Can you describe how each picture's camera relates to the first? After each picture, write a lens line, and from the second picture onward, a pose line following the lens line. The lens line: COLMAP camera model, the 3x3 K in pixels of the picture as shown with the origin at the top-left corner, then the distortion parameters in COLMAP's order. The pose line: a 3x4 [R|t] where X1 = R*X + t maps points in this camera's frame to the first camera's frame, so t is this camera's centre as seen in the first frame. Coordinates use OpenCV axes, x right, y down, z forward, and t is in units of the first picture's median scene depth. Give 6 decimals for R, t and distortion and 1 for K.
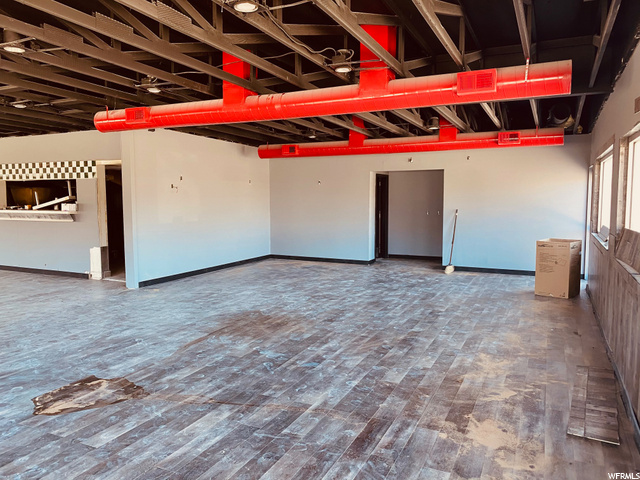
lens RADIAL K [[490.1, 0, 317.8], [0, 490.1, 238.8], [0, 0, 1]] dist [0.013299, -0.002755]
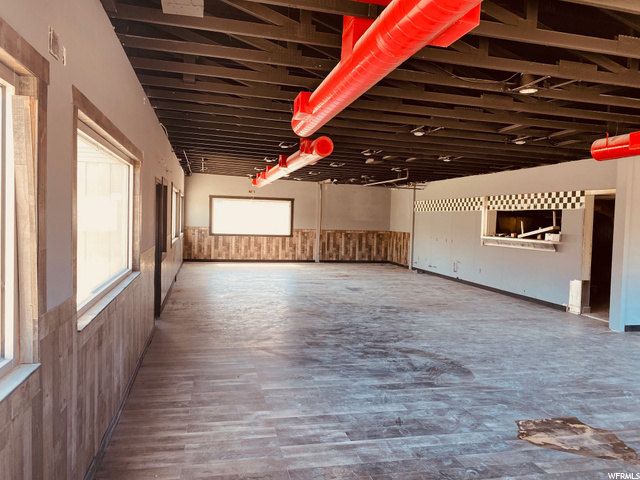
lens RADIAL K [[490.1, 0, 317.8], [0, 490.1, 238.8], [0, 0, 1]] dist [0.013299, -0.002755]
pose [[0.623807, 0.052093, -0.779841, -0.028907], [-0.098484, 0.995062, -0.012310, -0.001808], [0.775349, 0.084481, 0.625857, -0.002735]]
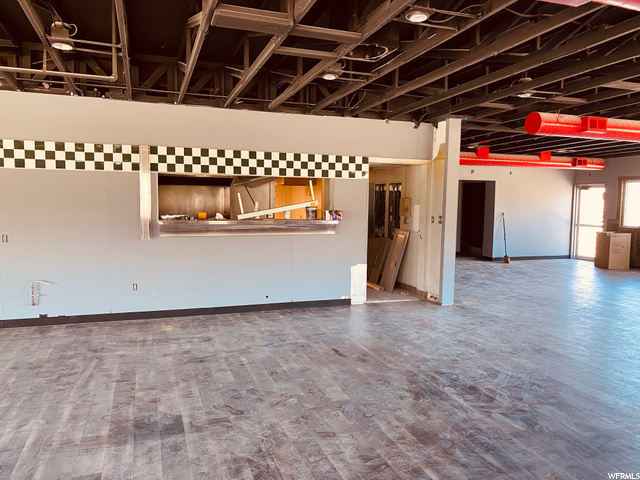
lens RADIAL K [[481.7, 0, 320.0], [0, 481.7, 240.0], [0, 0, 1]] dist [0.074025, -0.127596]
pose [[0.704711, -0.049363, 0.707775, -1.449112], [0.049050, 0.998580, 0.020807, -0.058170], [-0.707797, 0.020054, 0.706132, 0.669799]]
